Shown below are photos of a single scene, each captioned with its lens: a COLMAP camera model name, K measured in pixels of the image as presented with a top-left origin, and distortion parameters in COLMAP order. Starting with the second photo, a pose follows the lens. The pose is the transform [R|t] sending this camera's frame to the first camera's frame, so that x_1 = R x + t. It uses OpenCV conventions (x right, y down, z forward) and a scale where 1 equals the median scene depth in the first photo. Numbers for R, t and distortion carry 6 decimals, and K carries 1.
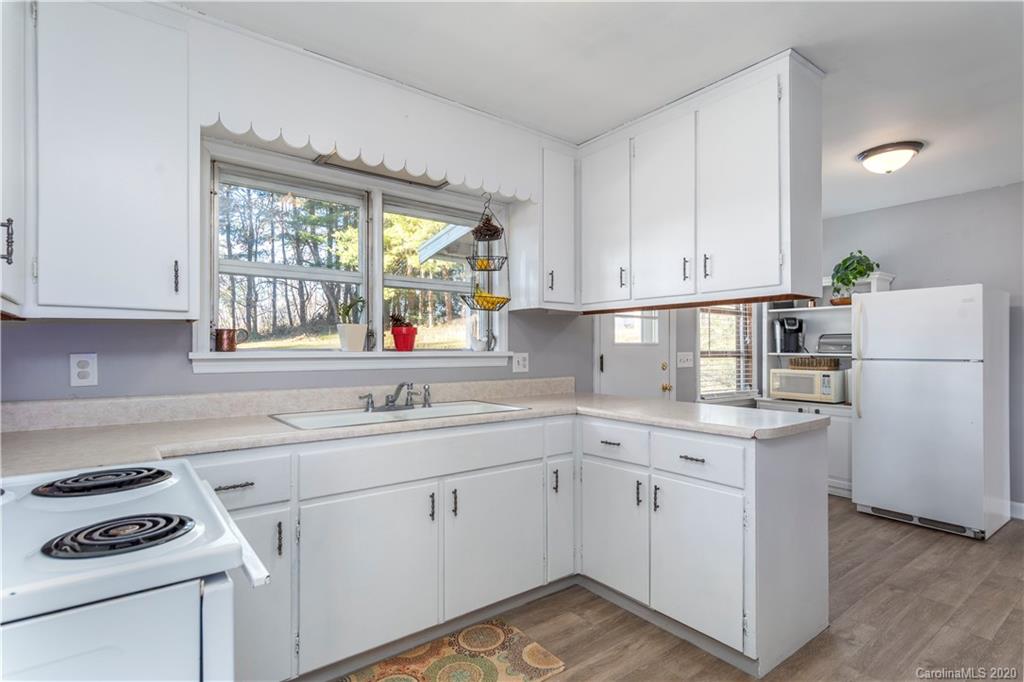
lens RADIAL K [[511.7, 0, 507.7], [0, 511.7, 346.9], [0, 0, 1]] dist [0.010425, -0.000758]
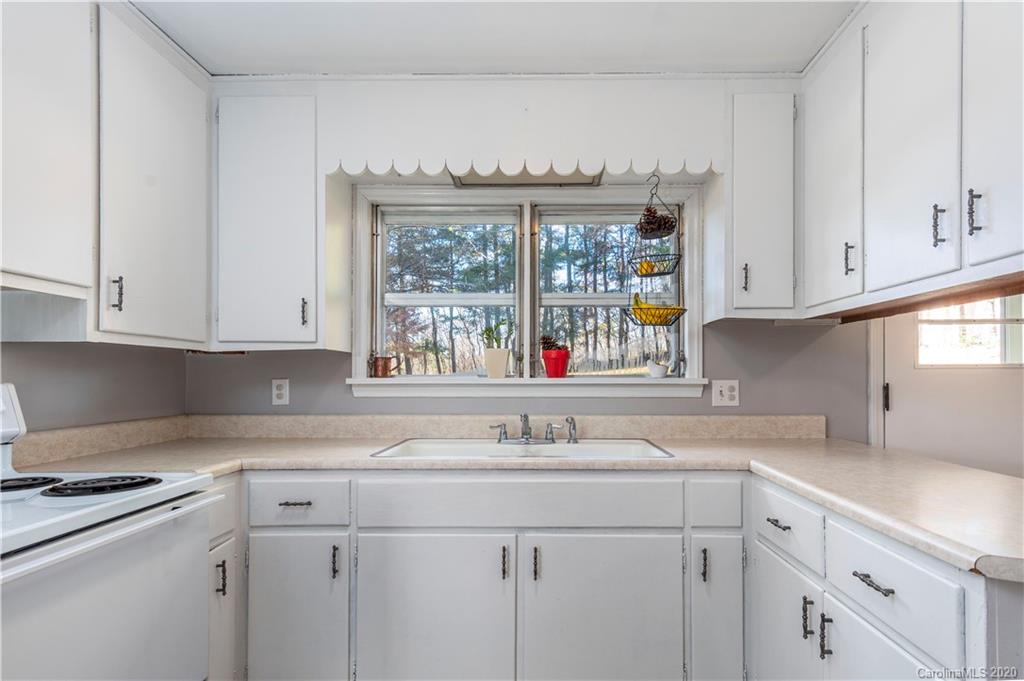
lens RADIAL K [[511.7, 0, 566.8], [0, 511.7, 374.2], [0, 0, 1]] dist [0.010425, -0.000758]
pose [[0.786563, -0.003064, -0.617502, 0.363046], [0.003383, 0.999994, -0.000653, 0.003311], [0.617500, -0.001575, 0.786569, 0.323424]]
